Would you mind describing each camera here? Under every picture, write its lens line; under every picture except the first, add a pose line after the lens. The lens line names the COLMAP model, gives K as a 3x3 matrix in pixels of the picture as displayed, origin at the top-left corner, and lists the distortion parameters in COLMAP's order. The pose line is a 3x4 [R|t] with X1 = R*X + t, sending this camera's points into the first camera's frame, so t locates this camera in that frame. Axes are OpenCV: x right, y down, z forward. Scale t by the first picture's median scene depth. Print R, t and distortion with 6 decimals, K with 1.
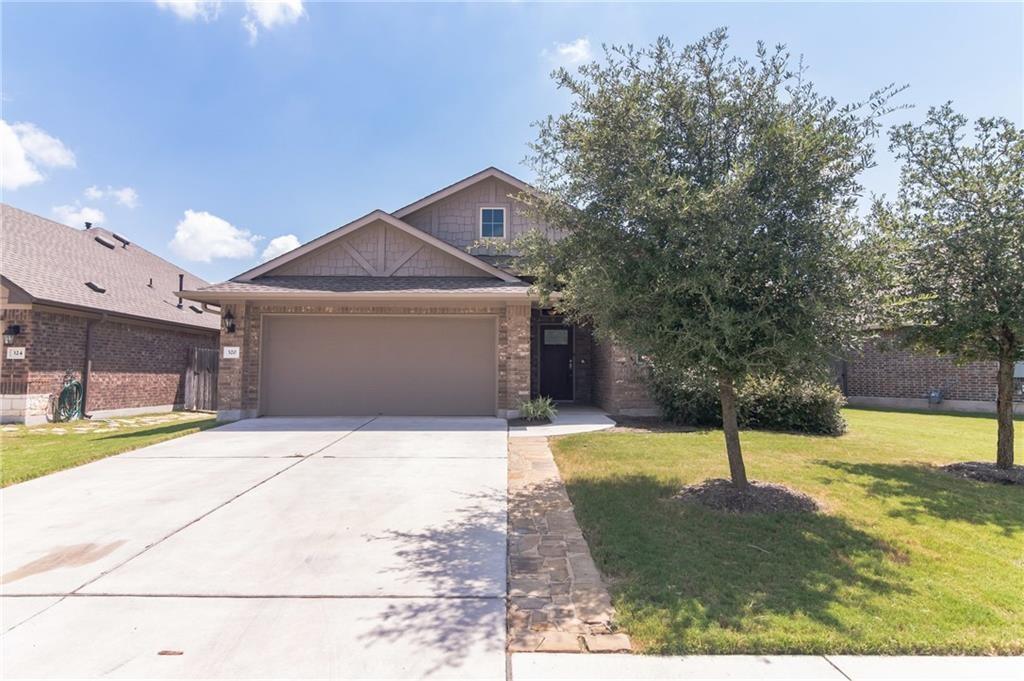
lens RADIAL K [[576.1, 0, 510.9], [0, 576.1, 341.6], [0, 0, 1]] dist [-0.005553, 0.003233]
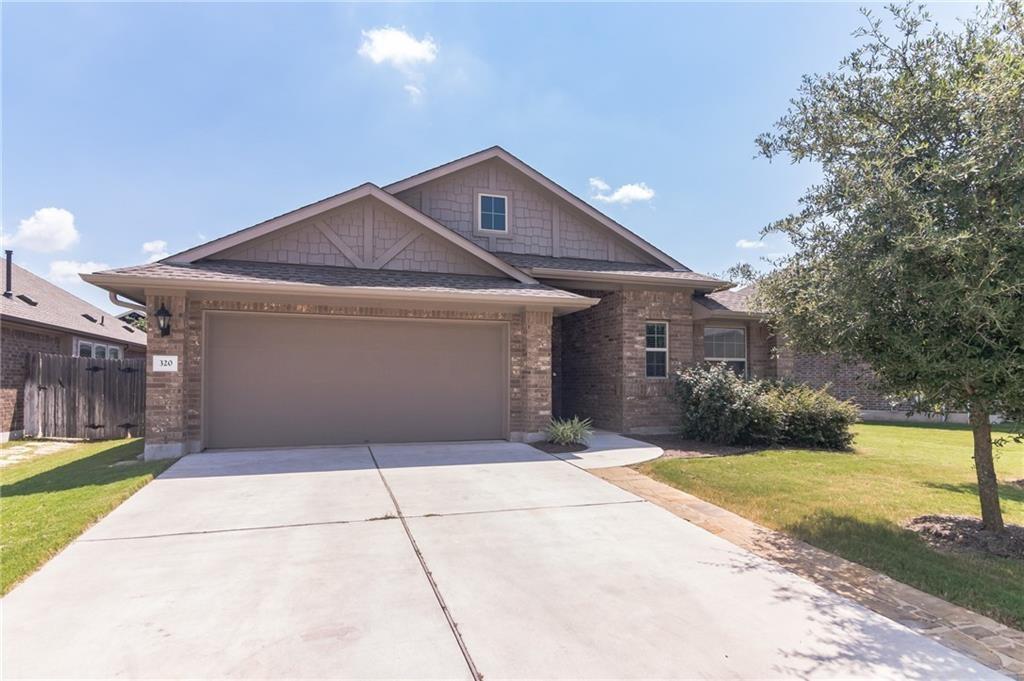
lens RADIAL K [[576.1, 0, 521.6], [0, 576.1, 376.2], [0, 0, 1]] dist [-0.005553, 0.003233]
pose [[0.955579, 0.002615, 0.294723, -0.261073], [-0.017009, 0.998783, 0.046284, -0.005774], [-0.294243, -0.049241, 0.954461, 0.177195]]
